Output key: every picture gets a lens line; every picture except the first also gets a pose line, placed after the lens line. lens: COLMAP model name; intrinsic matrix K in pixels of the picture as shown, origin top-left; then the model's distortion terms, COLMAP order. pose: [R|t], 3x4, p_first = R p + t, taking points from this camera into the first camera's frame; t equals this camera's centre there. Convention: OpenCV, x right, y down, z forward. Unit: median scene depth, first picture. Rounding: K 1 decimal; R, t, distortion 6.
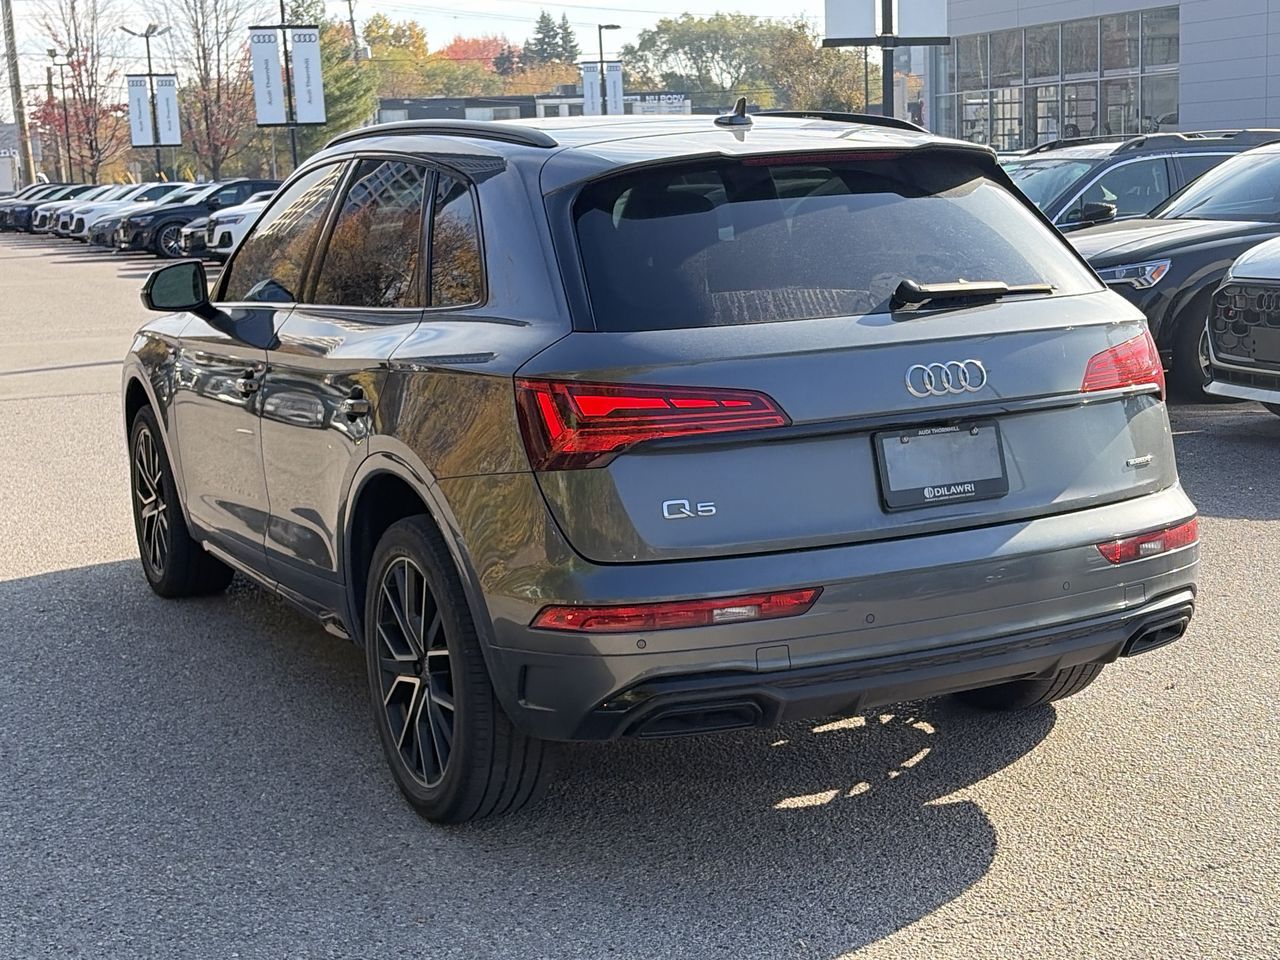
lens RADIAL K [[1826.7, 0, 640.0], [0, 1826.7, 480.0], [0, 0, 1]] dist [0.227791, -0.899306]
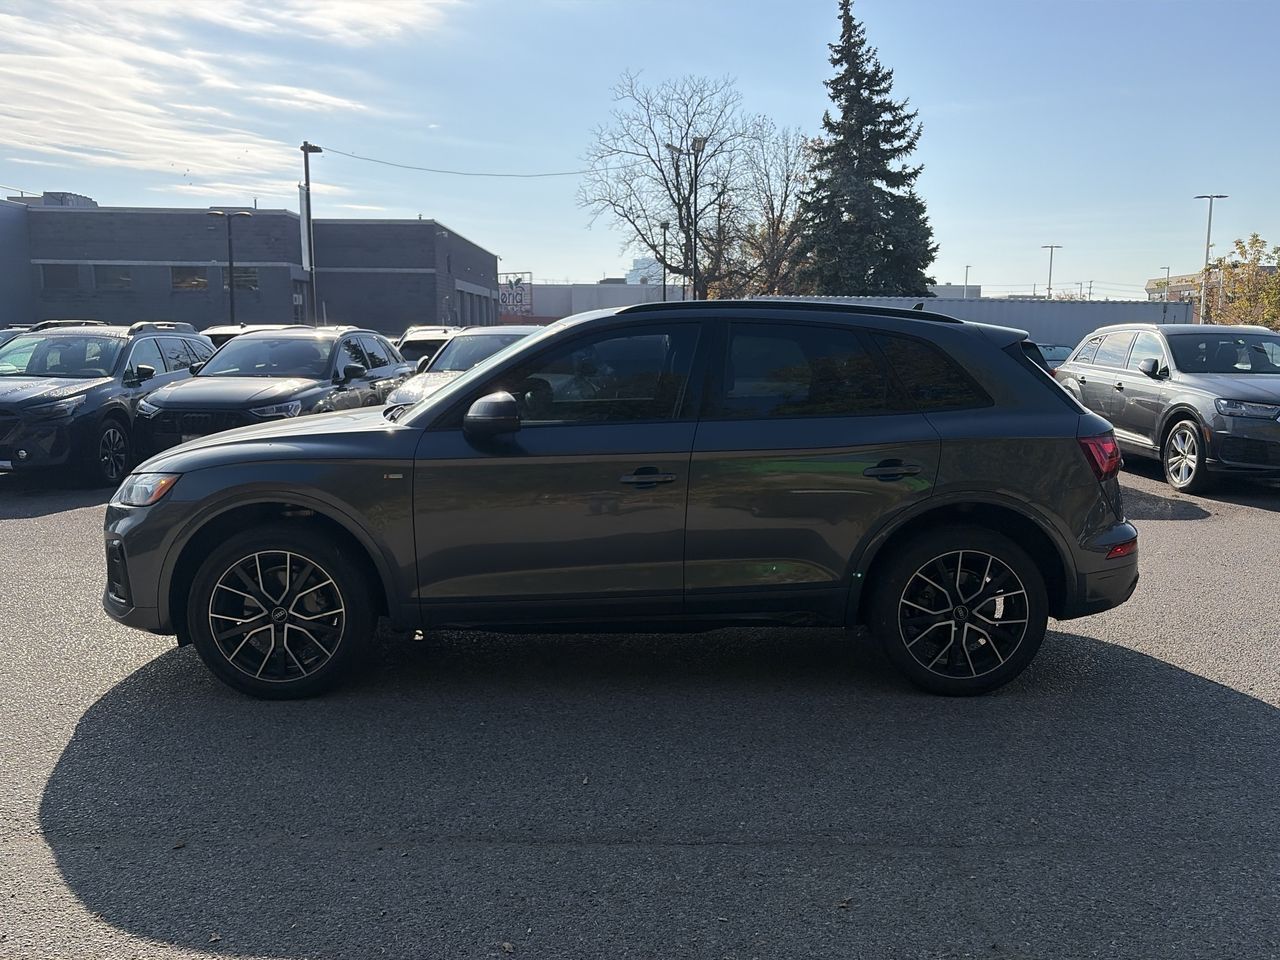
lens RADIAL K [[1103.1, 0, 640.0], [0, 1103.1, 480.0], [0, 0, 1]] dist [-0.001973, 0.089152]
pose [[0.418386, -0.077009, 0.904999, -1.046778], [0.128811, 0.991359, 0.024807, -0.078180], [-0.899089, 0.106195, 0.424690, 0.714159]]
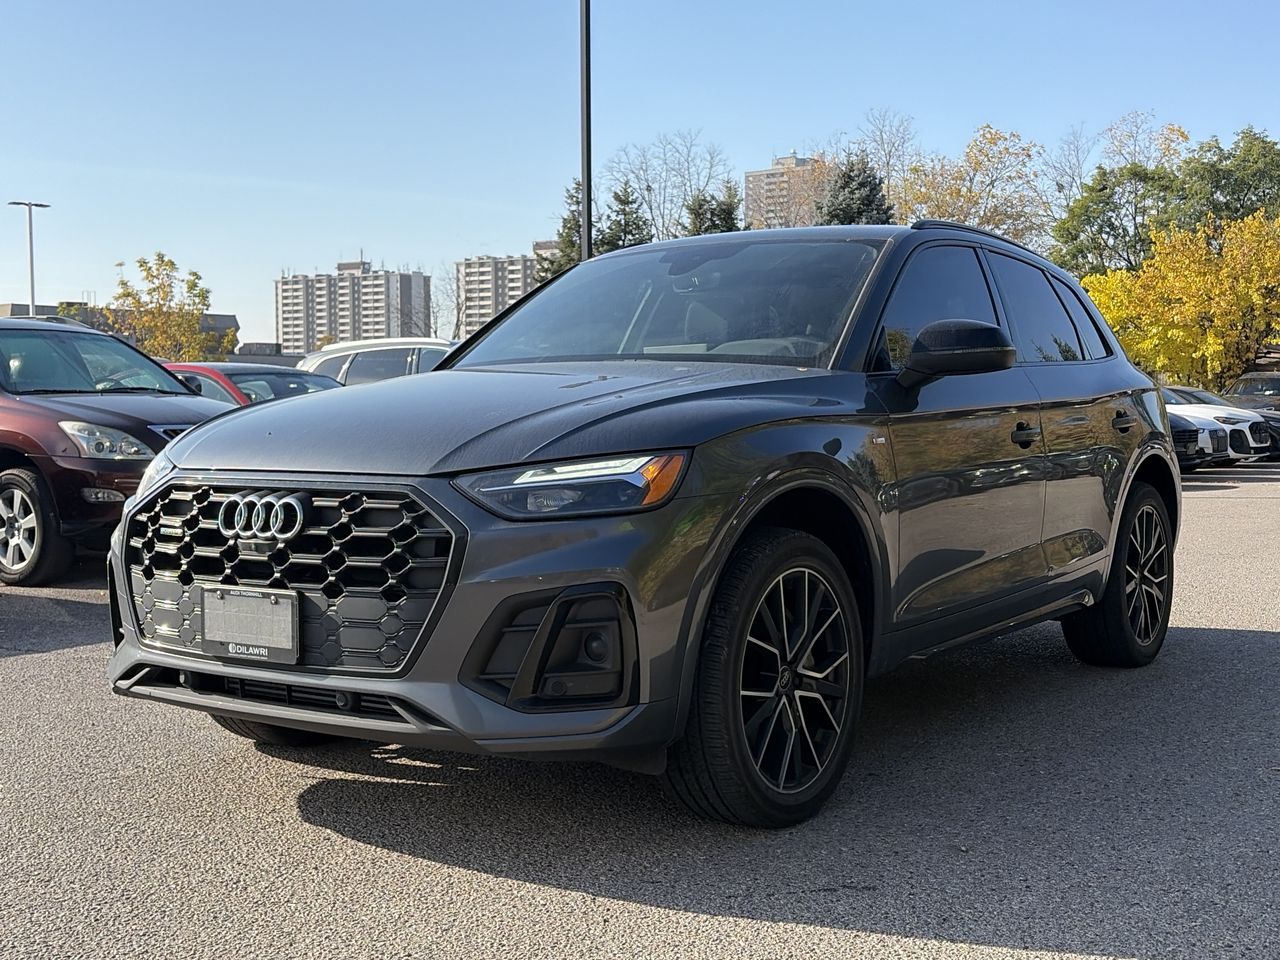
lens RADIAL K [[1570.3, 0, 605.3], [0, 1570.3, 480.5], [0, 0, 1]] dist [0.239377, -0.838290]
pose [[-0.472827, -0.000721, 0.881155, -1.003068], [0.167371, 0.981721, 0.090614, -0.165719], [-0.865113, 0.190325, -0.464064, 1.798932]]
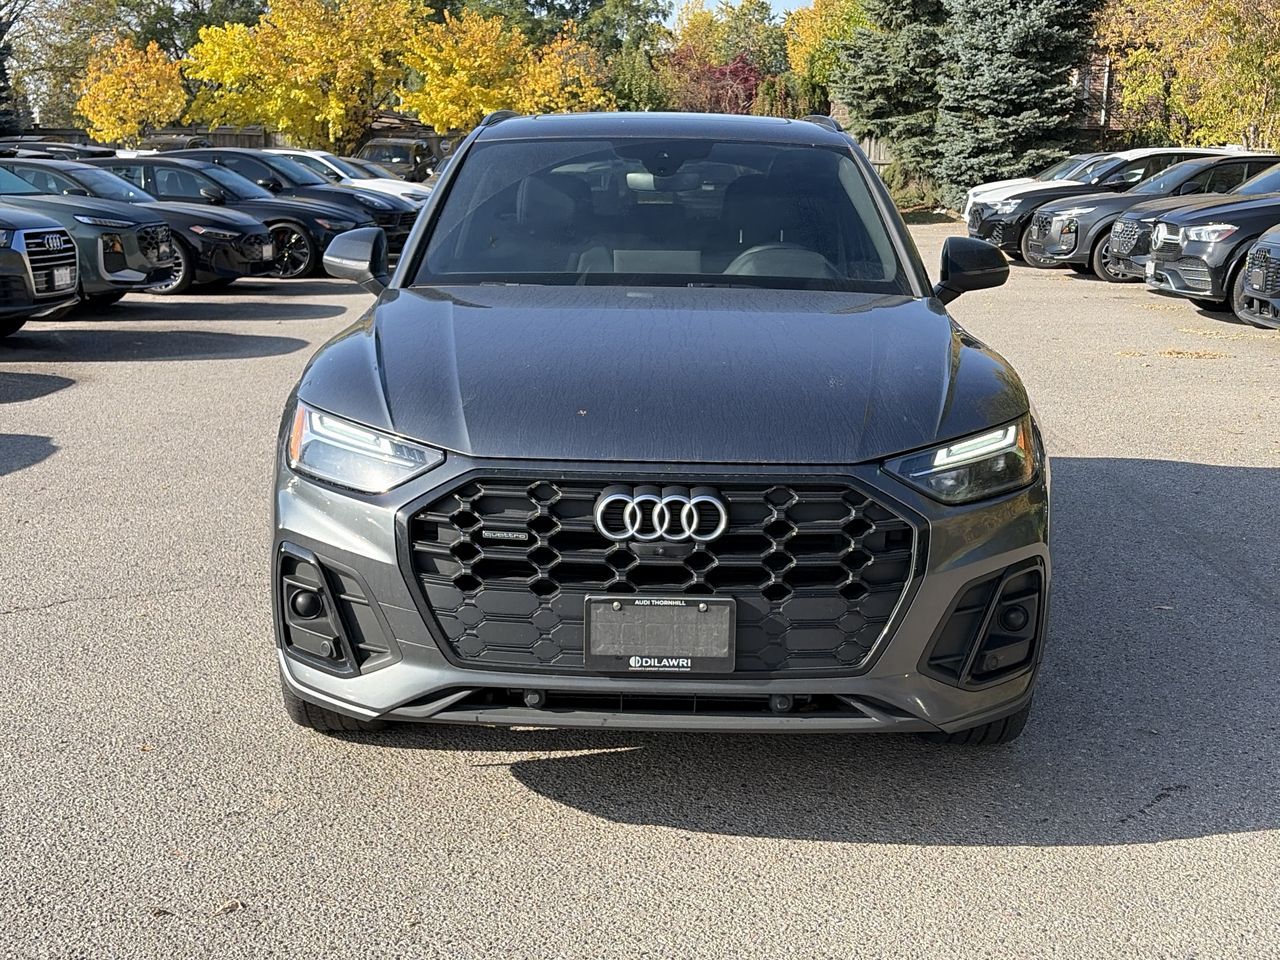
lens RADIAL K [[1619.4, 0, 647.1], [0, 1619.4, 485.4], [0, 0, 1]] dist [0.230589, -0.837866]
pose [[-0.899258, -0.068477, 0.432025, -0.566879], [0.084820, 0.941625, 0.325803, -0.344308], [-0.429116, 0.329625, -0.840956, 2.170503]]
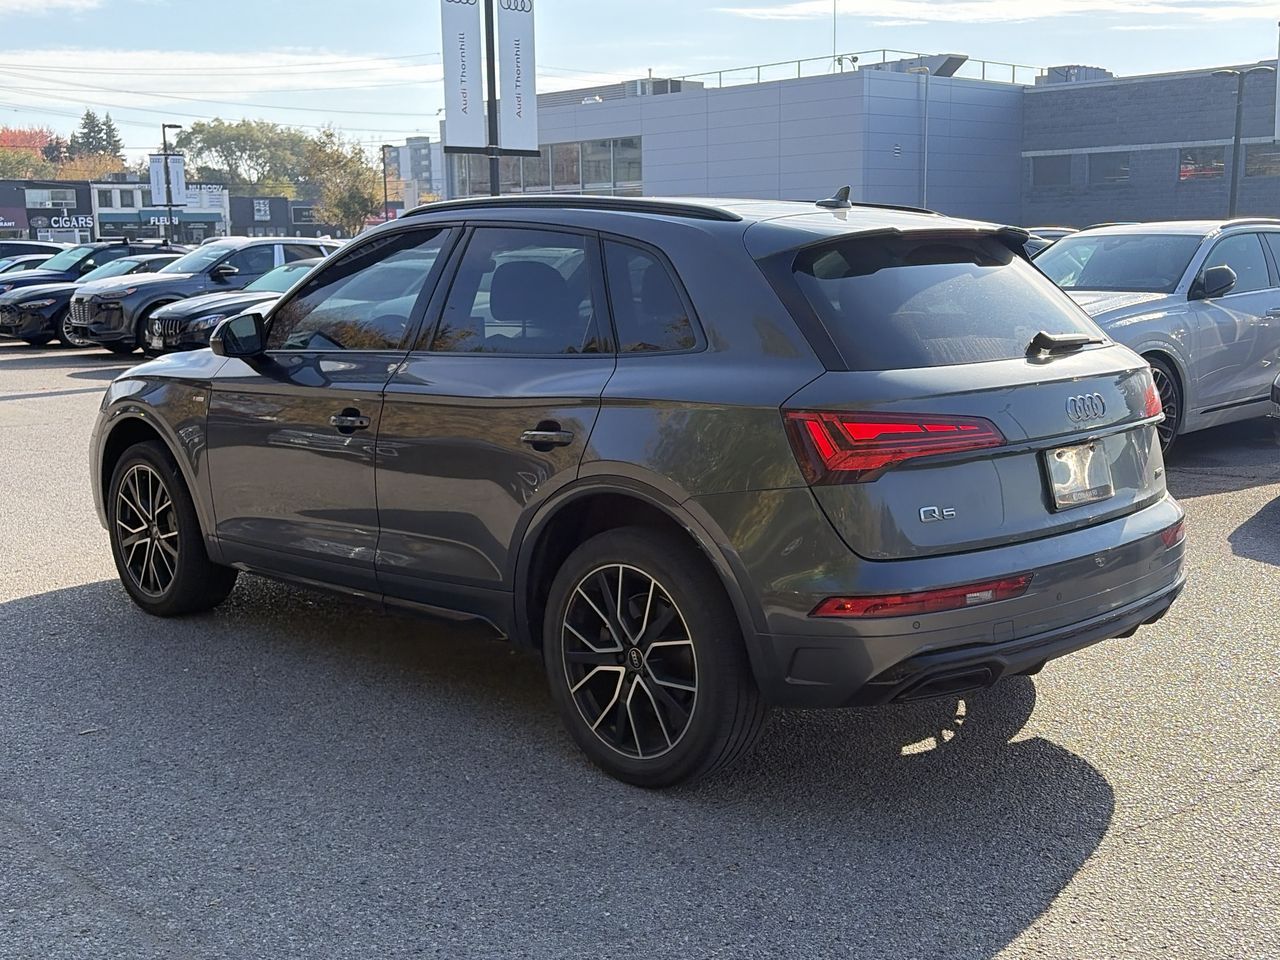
lens RADIAL K [[1476.3, 0, 645.2], [0, 1476.3, 464.7], [0, 0, 1]] dist [0.123027, -0.318288]
pose [[0.950814, -0.017961, 0.309241, -0.351840], [0.026173, 0.999406, -0.022428, 0.000174], [-0.308655, 0.029419, 0.950719, 0.080785]]
